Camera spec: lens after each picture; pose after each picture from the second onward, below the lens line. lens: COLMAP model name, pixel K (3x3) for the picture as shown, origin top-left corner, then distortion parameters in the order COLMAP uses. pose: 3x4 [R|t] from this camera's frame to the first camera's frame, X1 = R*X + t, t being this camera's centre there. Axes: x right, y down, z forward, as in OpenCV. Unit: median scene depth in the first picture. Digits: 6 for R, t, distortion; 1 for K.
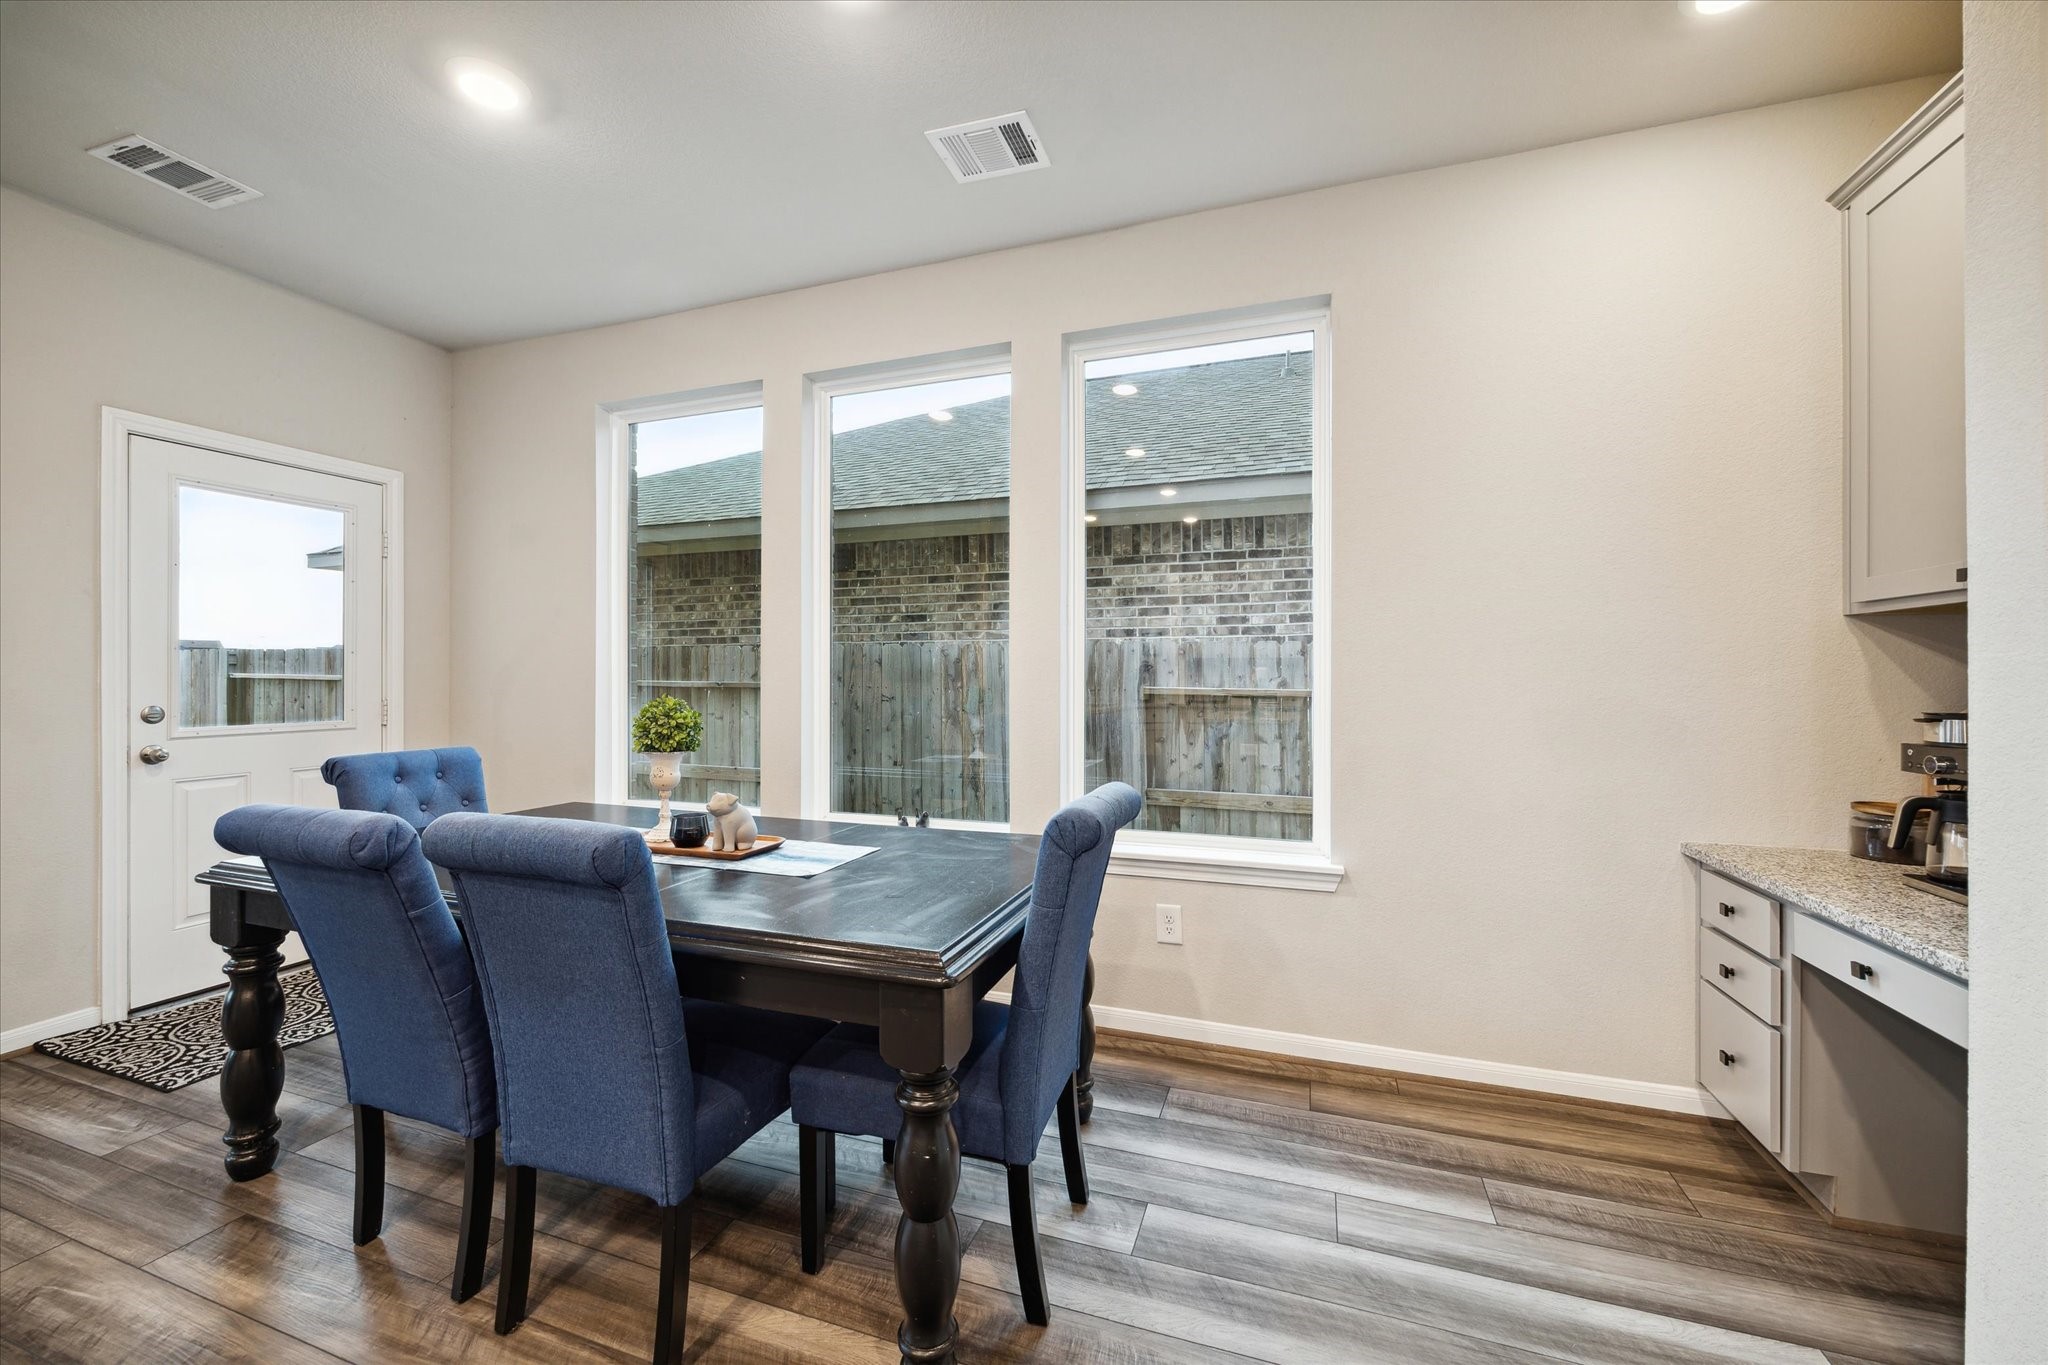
lens RADIAL K [[786.2, 0, 1023.5], [0, 786.2, 675.1], [0, 0, 1]] dist [-0.010748, -0.000024]
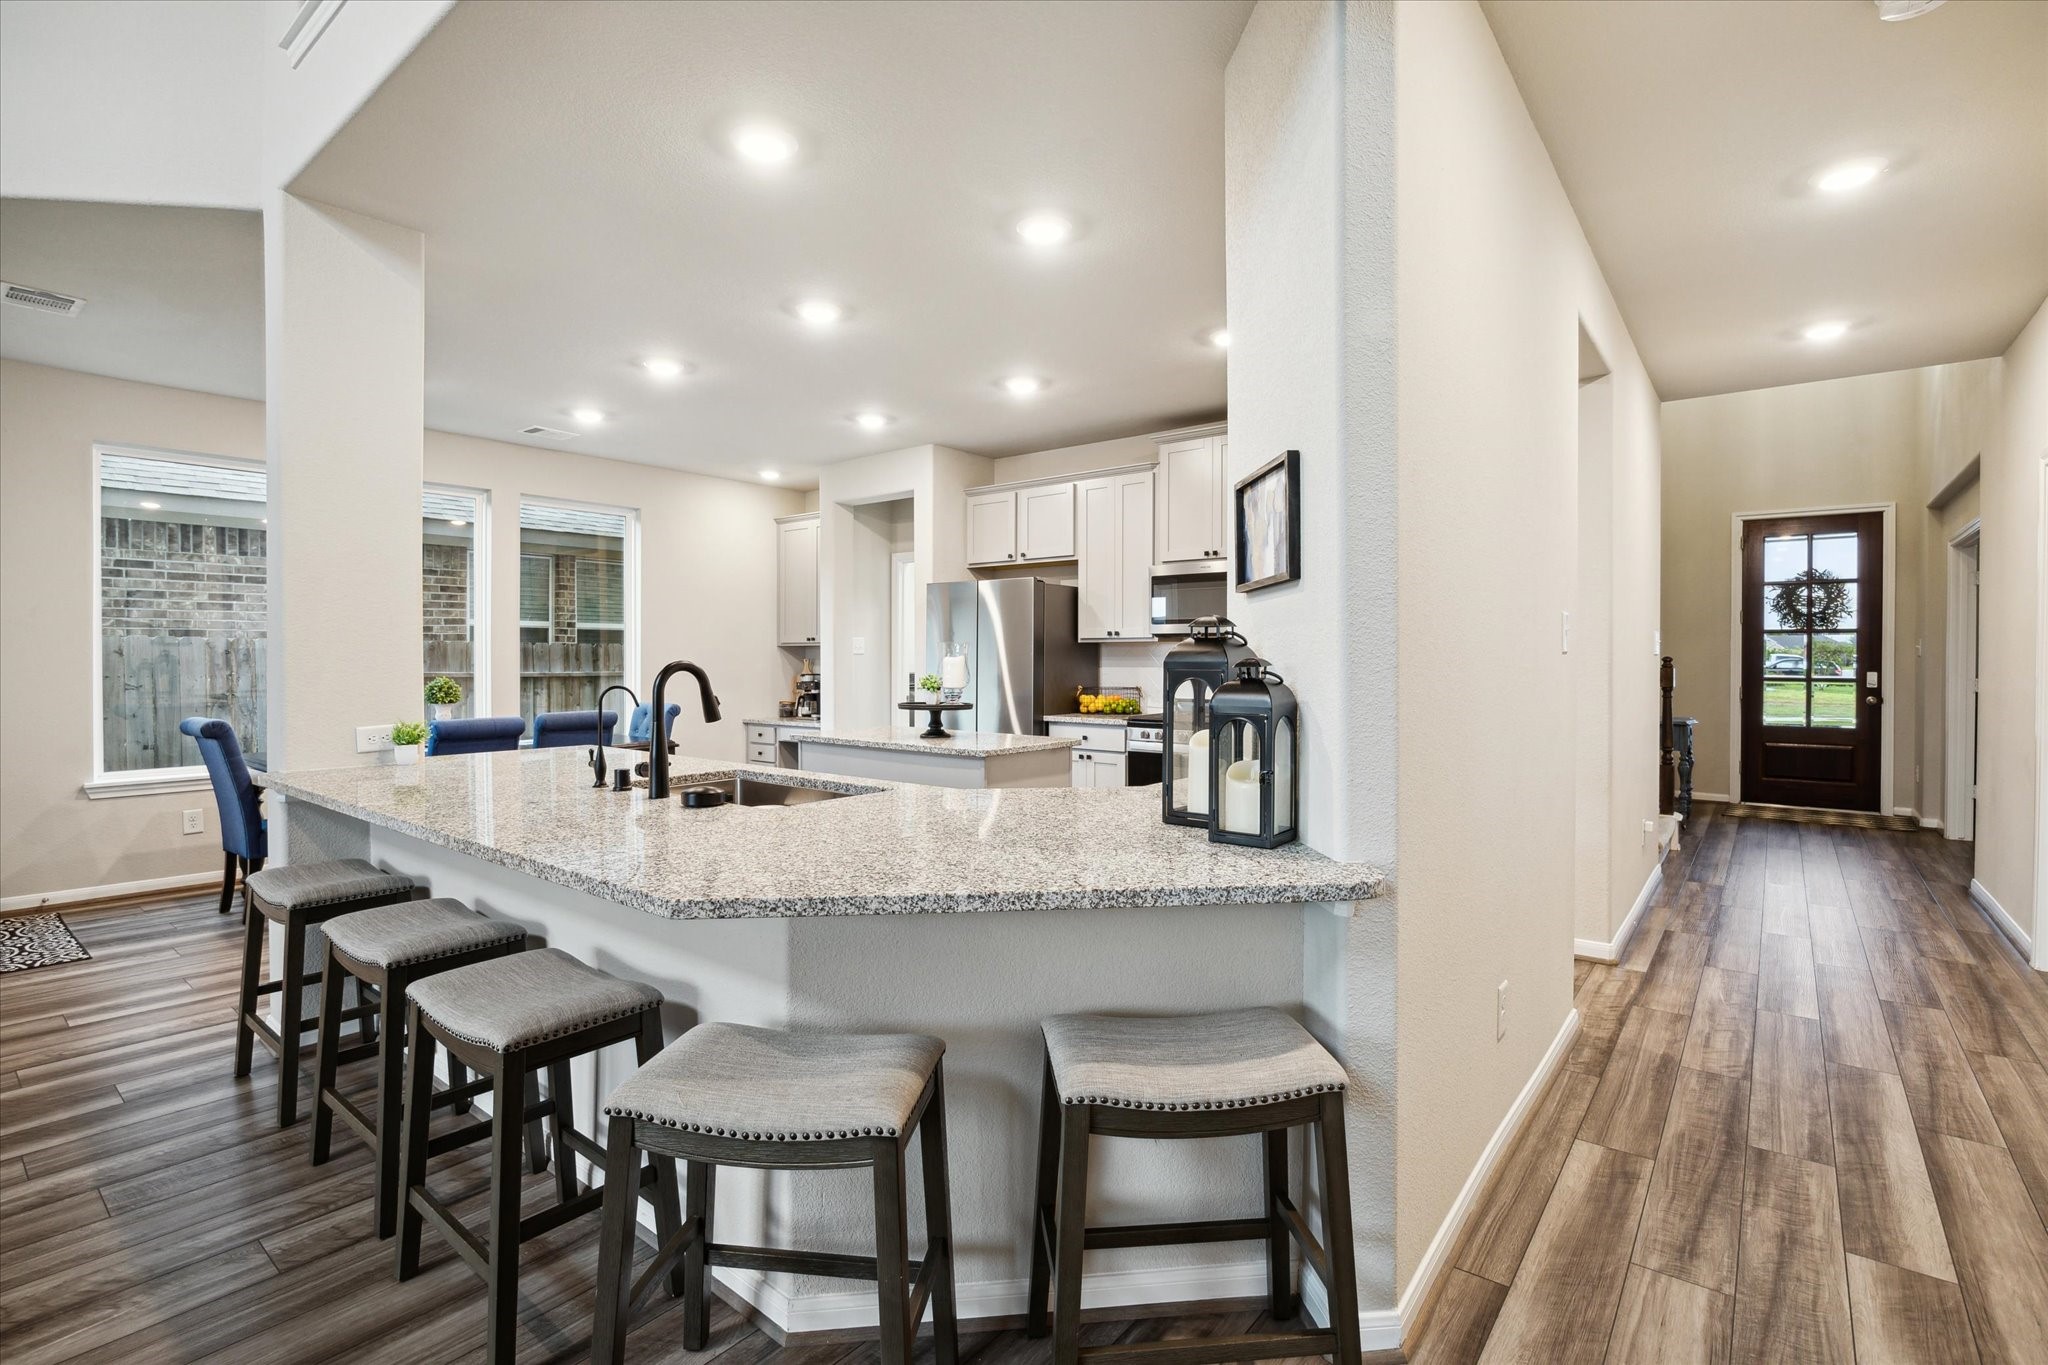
lens RADIAL K [[974.2, 0, 1019.6], [0, 974.2, 662.2], [0, 0, 1]] dist [-0.001124, -0.000804]
pose [[0.319051, -0.006132, 0.947718, -1.993395], [0.000317, 0.999980, 0.006364, -0.024538], [-0.947737, -0.001730, 0.319047, -1.027673]]
